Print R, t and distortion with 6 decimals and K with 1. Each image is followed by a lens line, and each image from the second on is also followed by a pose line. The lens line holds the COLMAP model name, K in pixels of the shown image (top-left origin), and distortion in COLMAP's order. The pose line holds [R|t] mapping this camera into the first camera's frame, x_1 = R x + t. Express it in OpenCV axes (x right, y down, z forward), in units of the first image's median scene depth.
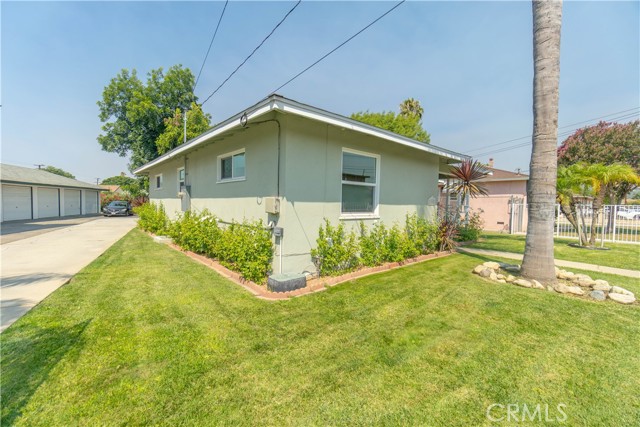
lens RADIAL K [[274.3, 0, 316.6], [0, 274.3, 210.3], [0, 0, 1]] dist [-0.003006, -0.000334]
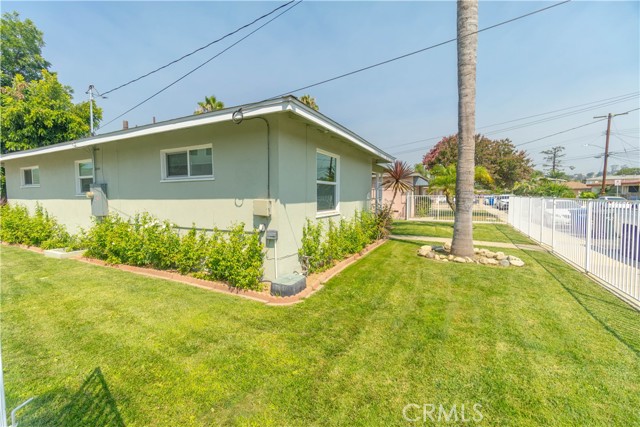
lens RADIAL K [[274.3, 0, 316.6], [0, 274.3, 210.3], [0, 0, 1]] dist [-0.003006, -0.000334]
pose [[0.925698, -0.041311, 0.376000, -0.347428], [0.030479, 0.998932, 0.034716, -0.036686], [-0.377032, -0.020676, 0.925969, 0.043664]]
